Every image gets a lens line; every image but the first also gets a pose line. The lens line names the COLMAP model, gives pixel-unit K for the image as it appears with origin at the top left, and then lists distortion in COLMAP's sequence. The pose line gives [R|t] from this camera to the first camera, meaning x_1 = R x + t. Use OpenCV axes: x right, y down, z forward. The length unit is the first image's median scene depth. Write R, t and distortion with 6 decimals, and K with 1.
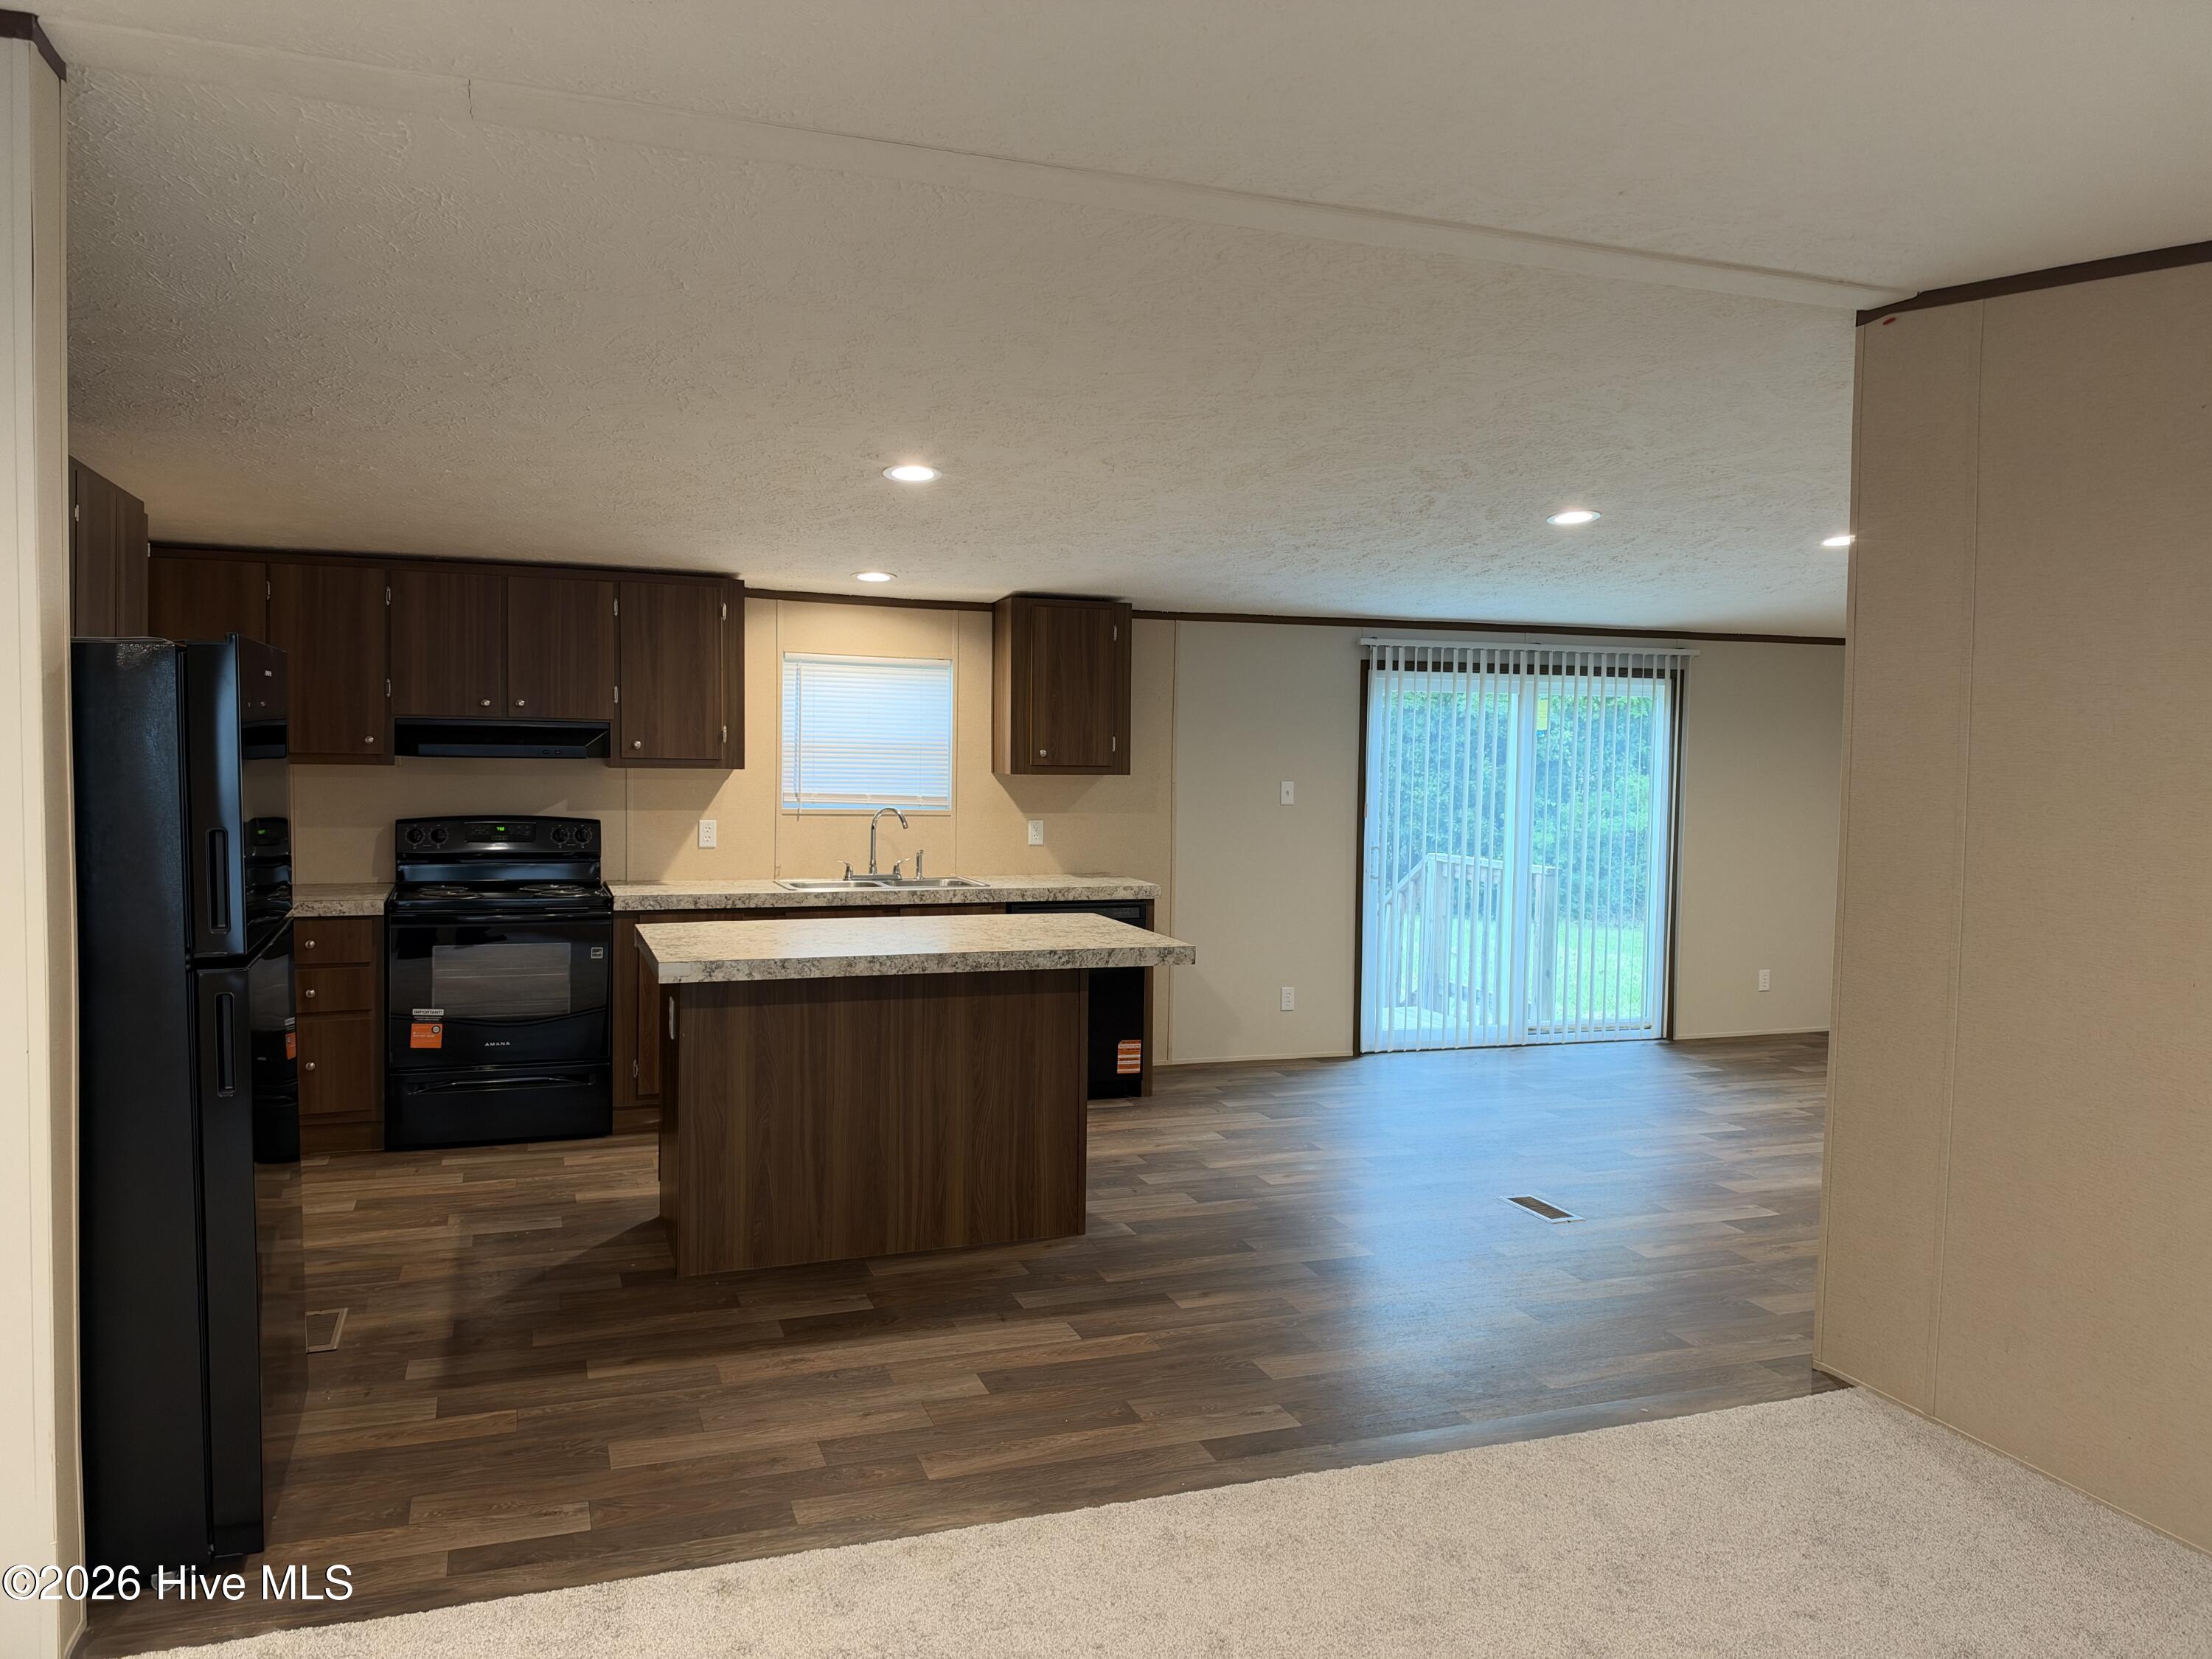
lens RADIAL K [[1555.6, 0, 1106.0], [0, 1555.6, 829.5], [0, 0, 1]] dist [0.100902, -0.002267]
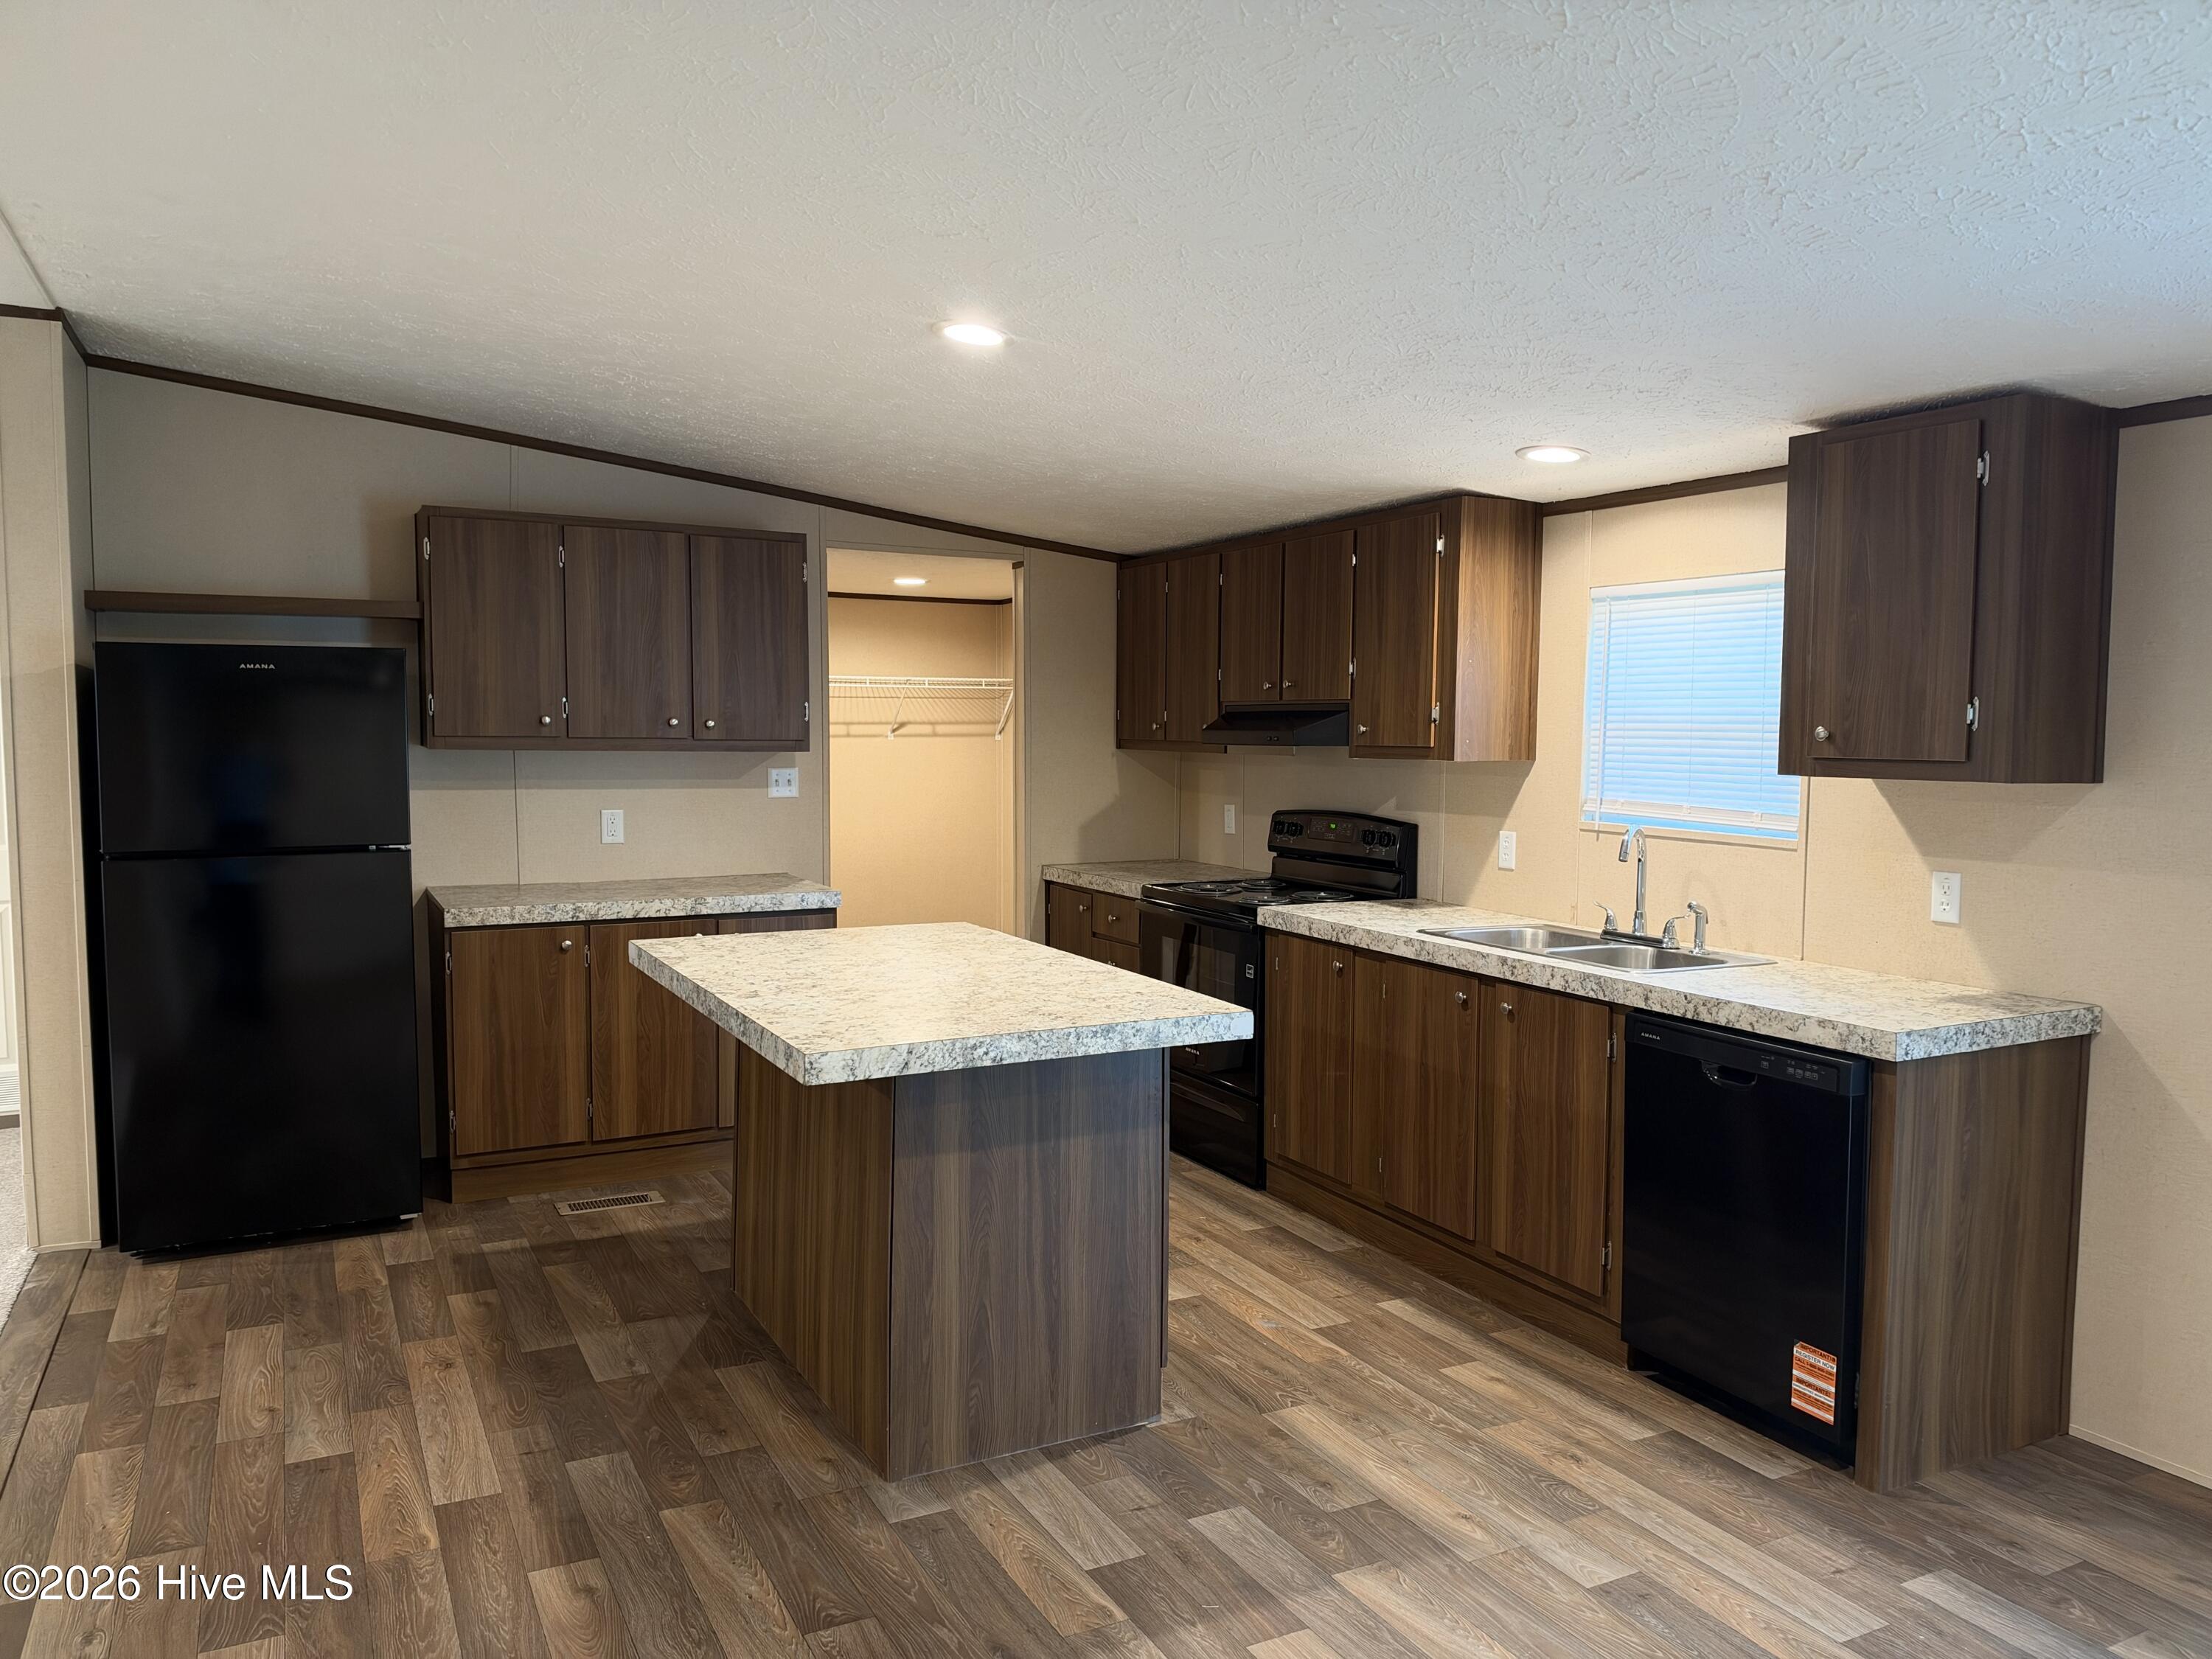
lens RADIAL K [[1593.5, 0, 1094.4], [0, 1593.5, 802.9], [0, 0, 1]] dist [0.132360, -0.212027]
pose [[0.131311, 0.029805, -0.990893, 0.479804], [-0.060792, 0.997909, 0.021960, -0.025444], [0.989475, 0.057355, 0.132848, 0.738929]]
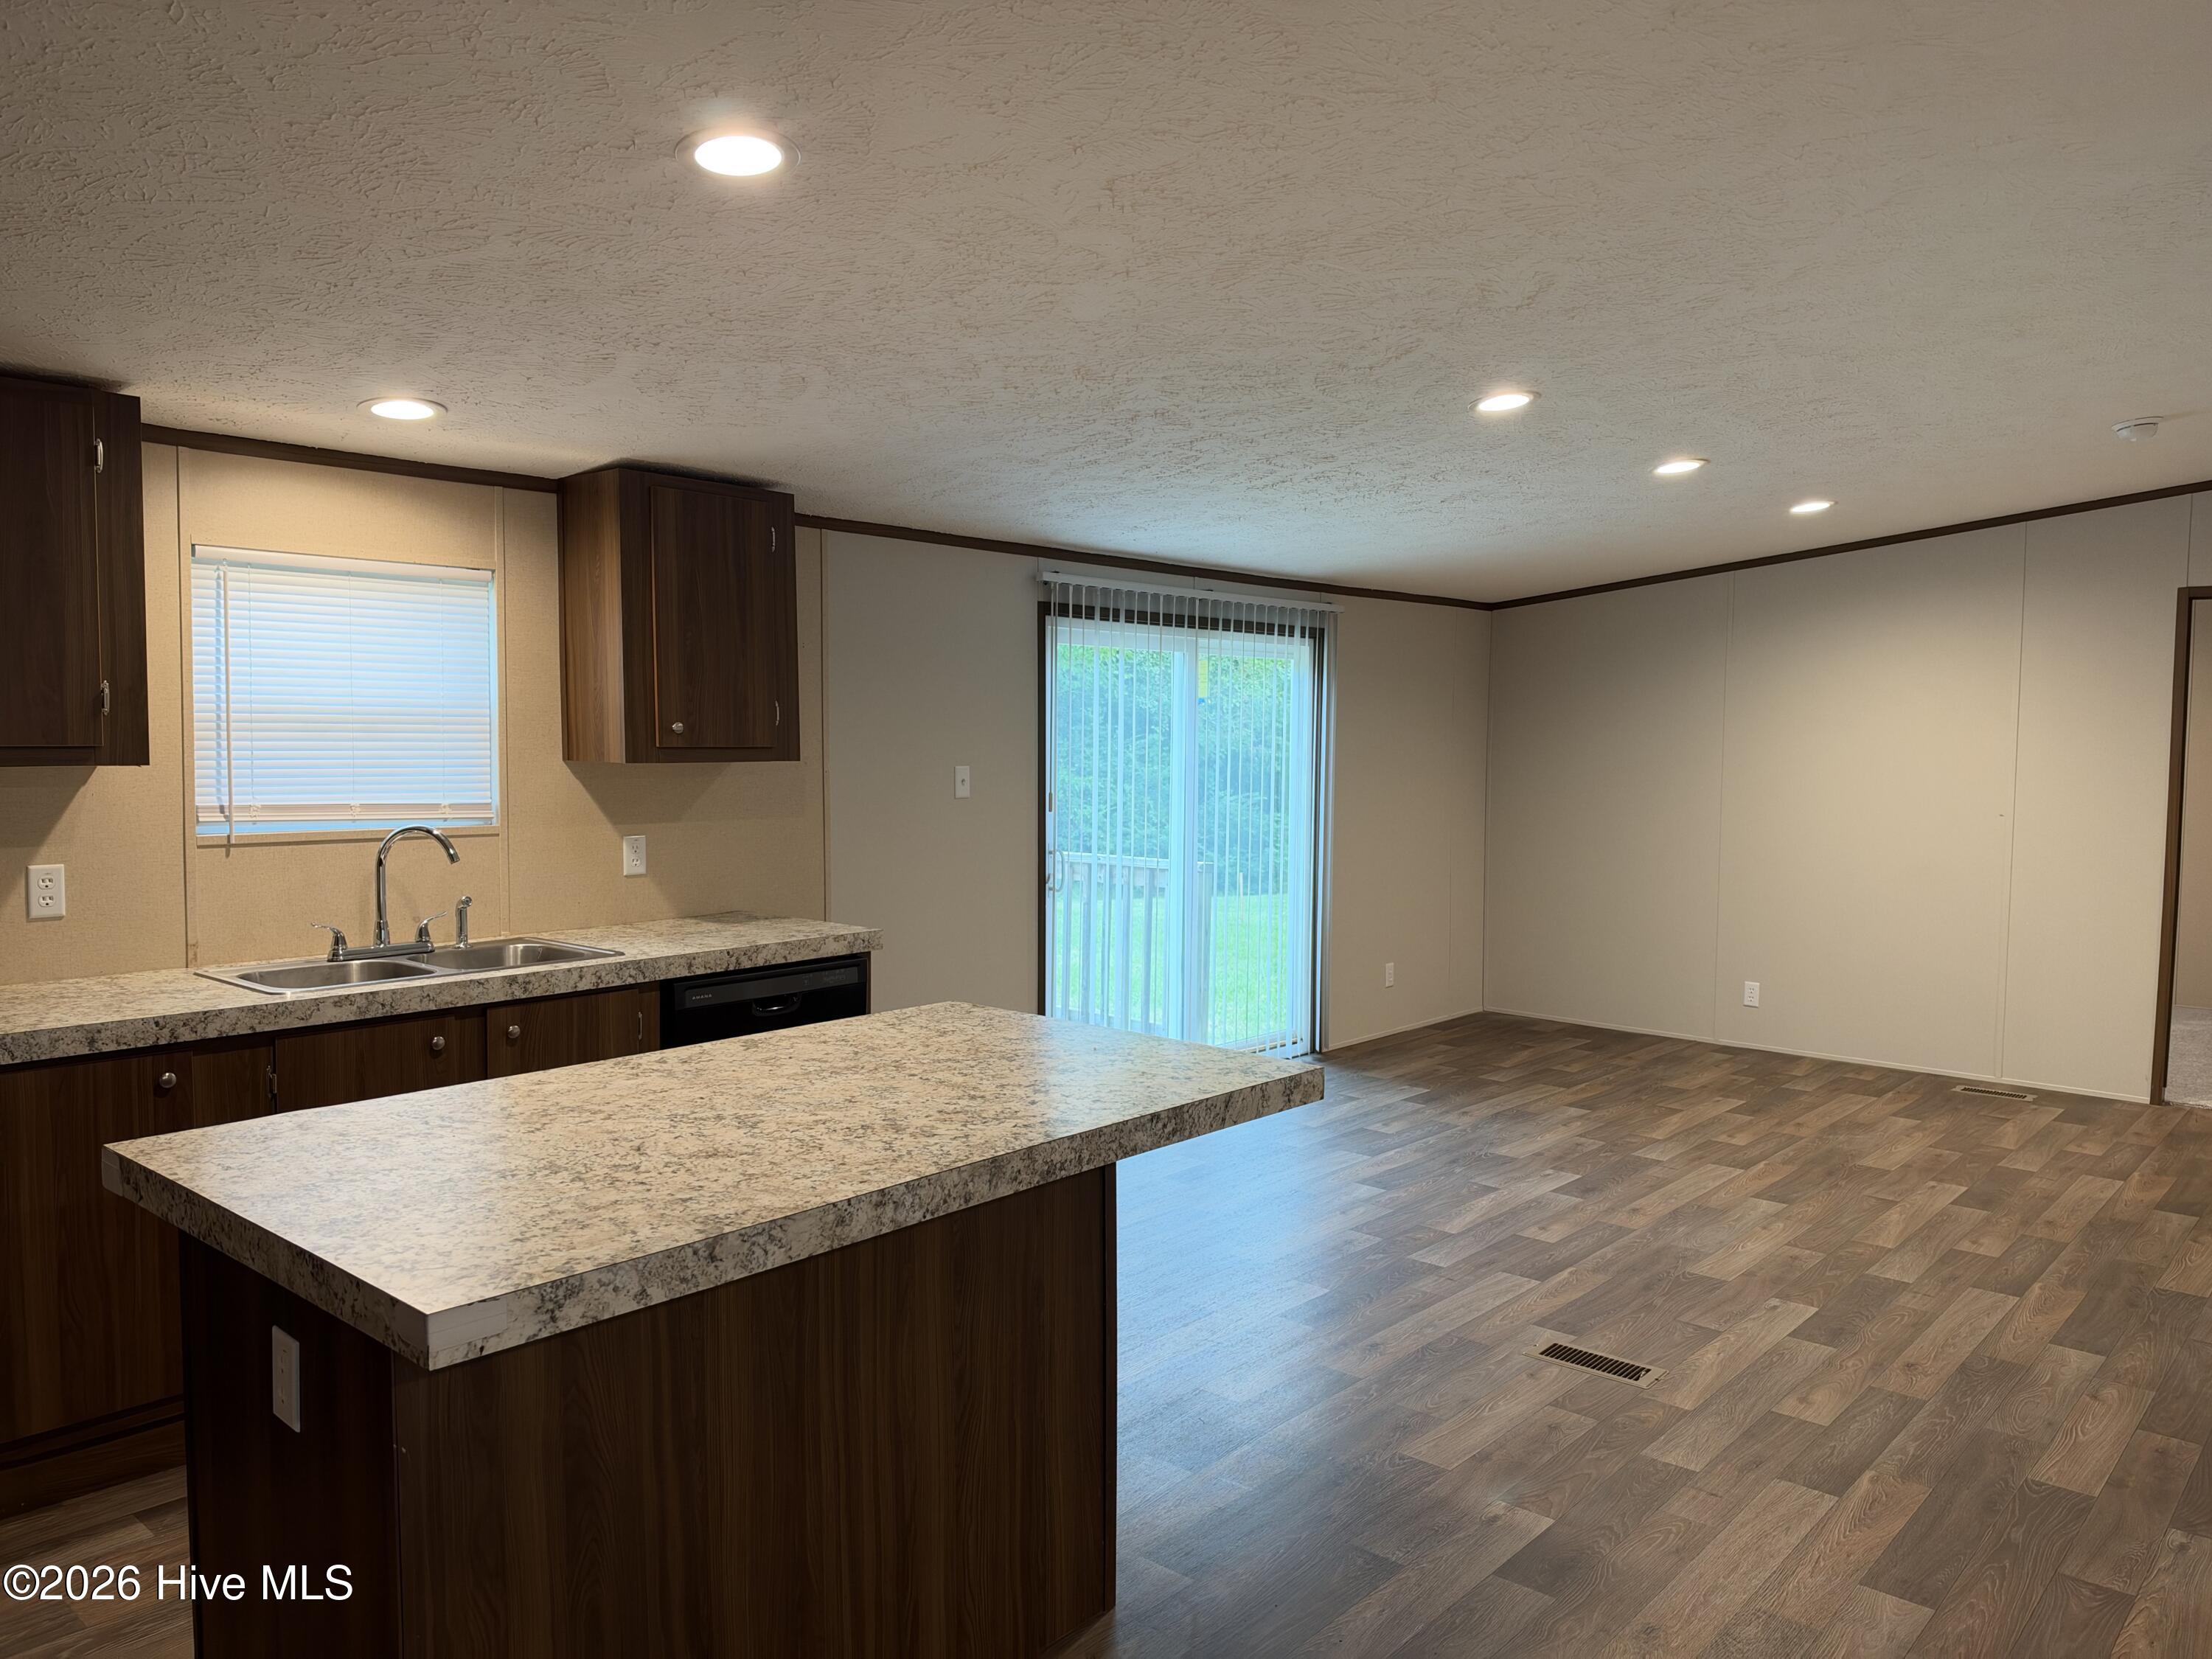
lens RADIAL K [[1572.0, 0, 1100.5], [0, 1572.0, 821.7], [0, 0, 1]] dist [0.034329, -0.052382]
pose [[0.877031, -0.036385, 0.479055, -0.205749], [0.030755, 0.999335, 0.019598, -0.020162], [-0.479449, -0.002454, 0.877566, 0.391637]]
